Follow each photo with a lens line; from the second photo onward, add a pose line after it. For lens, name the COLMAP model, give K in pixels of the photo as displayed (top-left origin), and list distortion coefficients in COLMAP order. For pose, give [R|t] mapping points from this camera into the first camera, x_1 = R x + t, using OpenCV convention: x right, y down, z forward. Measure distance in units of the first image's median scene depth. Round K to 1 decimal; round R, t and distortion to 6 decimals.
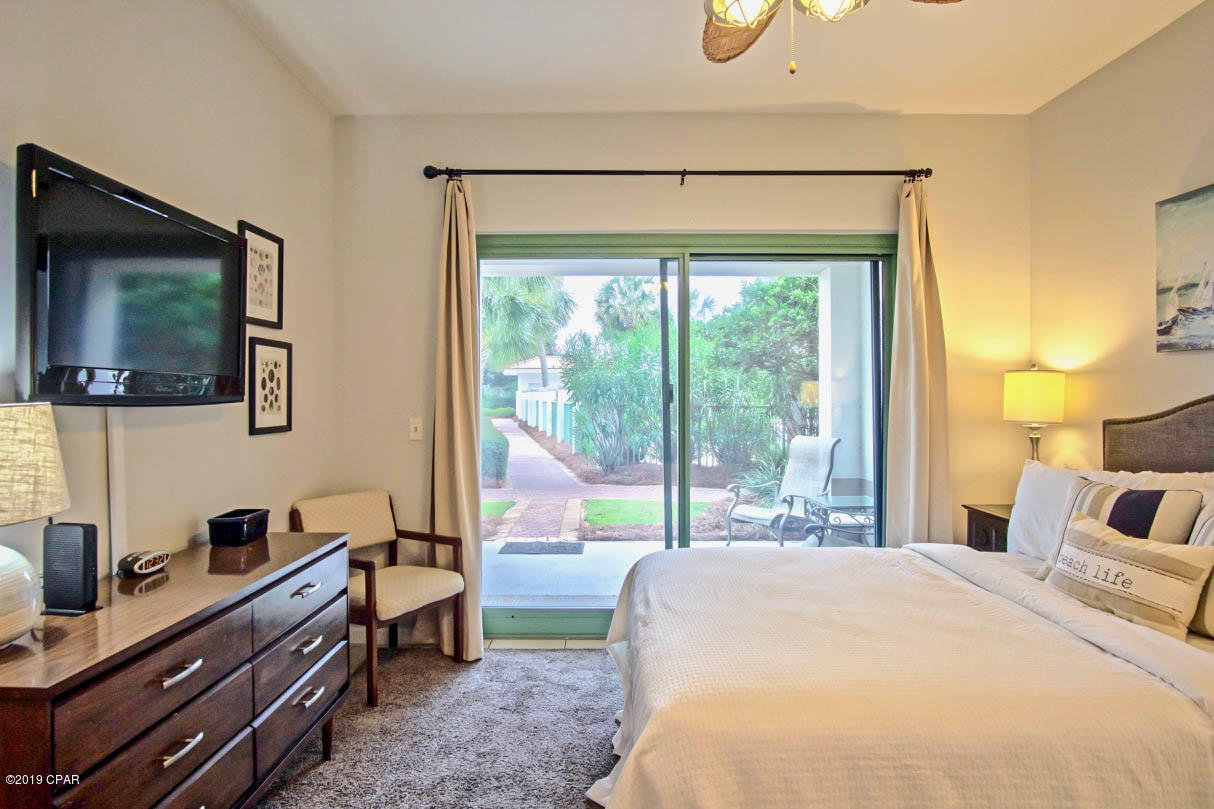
lens RADIAL K [[652.5, 0, 604.3], [0, 652.5, 397.8], [0, 0, 1]] dist [-0.025747, 0.003374]
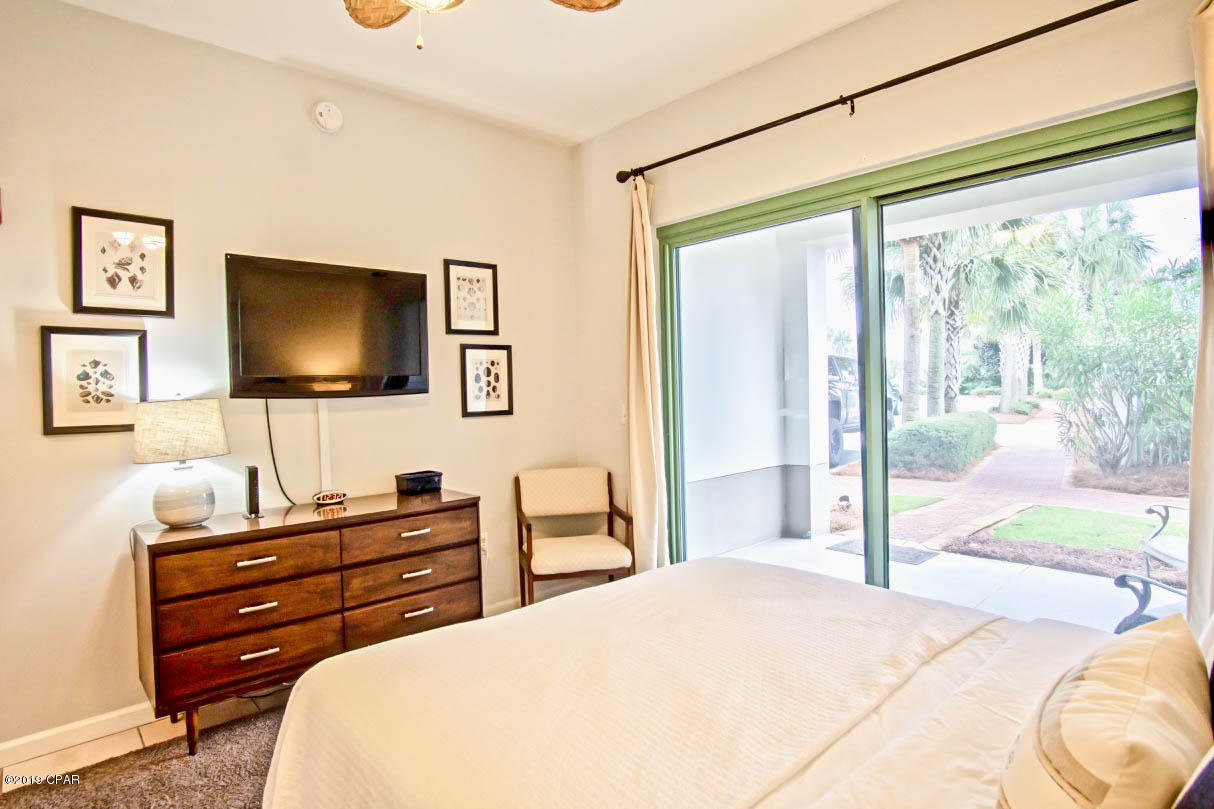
lens RADIAL K [[652.5, 0, 604.3], [0, 652.5, 397.8], [0, 0, 1]] dist [-0.025747, 0.003374]
pose [[0.680239, -0.002382, -0.732987, 0.543841], [0.022352, 0.999597, 0.017495, 0.000291], [0.732650, -0.028285, 0.680018, 0.250341]]
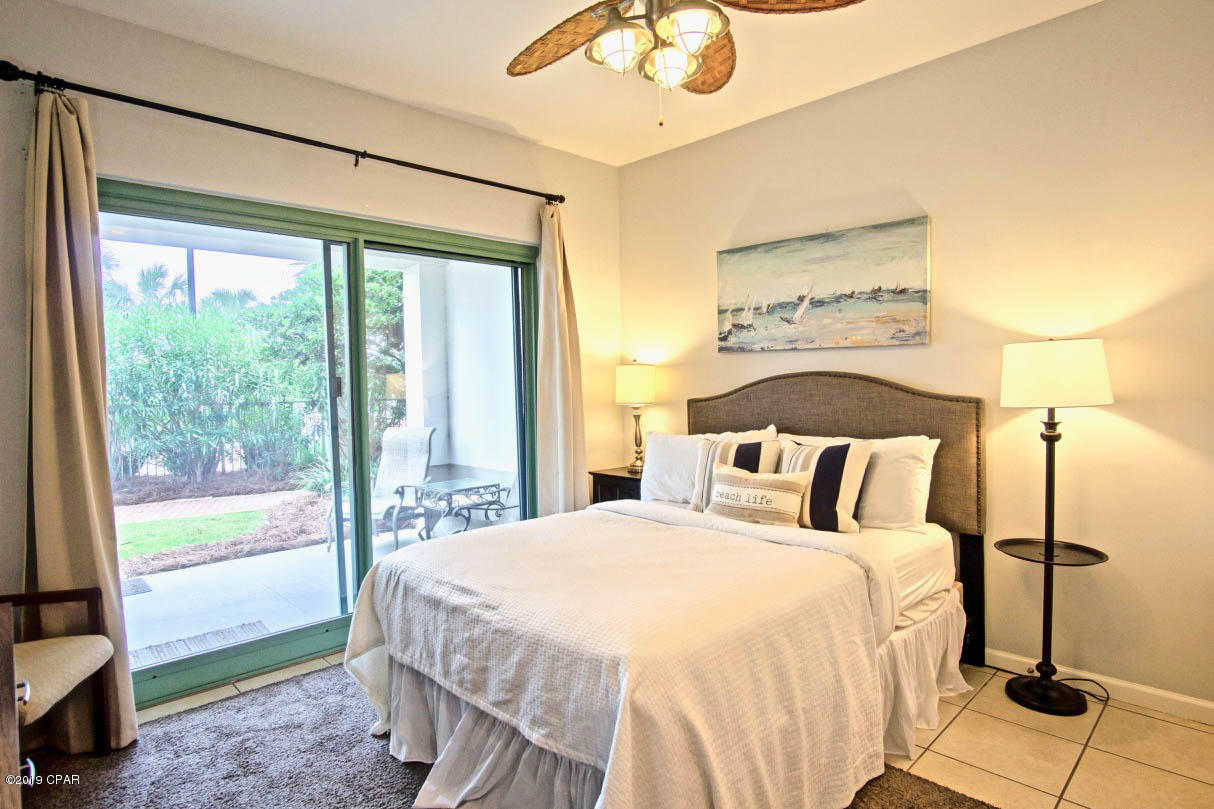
lens RADIAL K [[652.5, 0, 604.3], [0, 652.5, 397.8], [0, 0, 1]] dist [-0.025747, 0.003374]
pose [[0.718430, -0.029155, 0.694988, -0.314483], [0.021931, 0.999574, 0.019261, -0.000826], [-0.695254, 0.001404, 0.718763, 0.081055]]
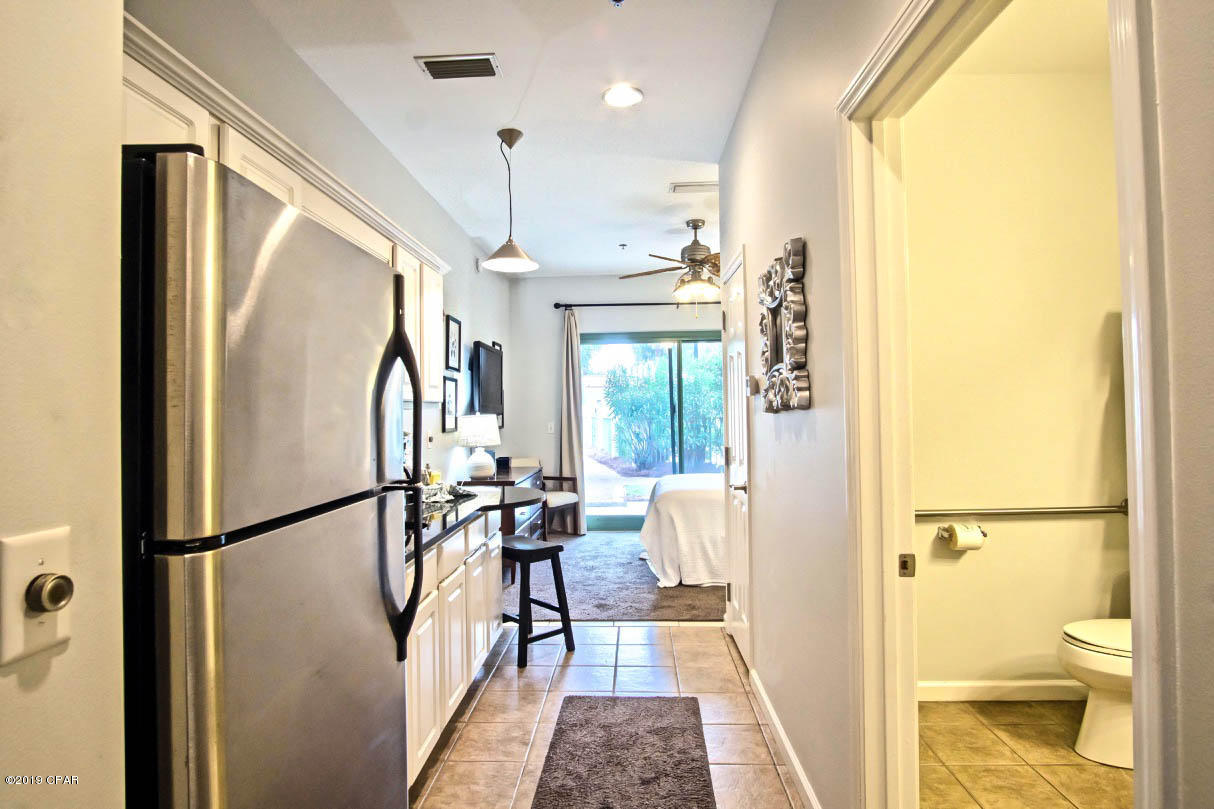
lens RADIAL K [[652.5, 0, 604.3], [0, 652.5, 397.8], [0, 0, 1]] dist [-0.025747, 0.003374]
pose [[0.998835, -0.016885, -0.045211, -0.025384], [0.015786, 0.999574, -0.024553, 0.006559], [0.045606, 0.023811, 0.998676, -1.190023]]
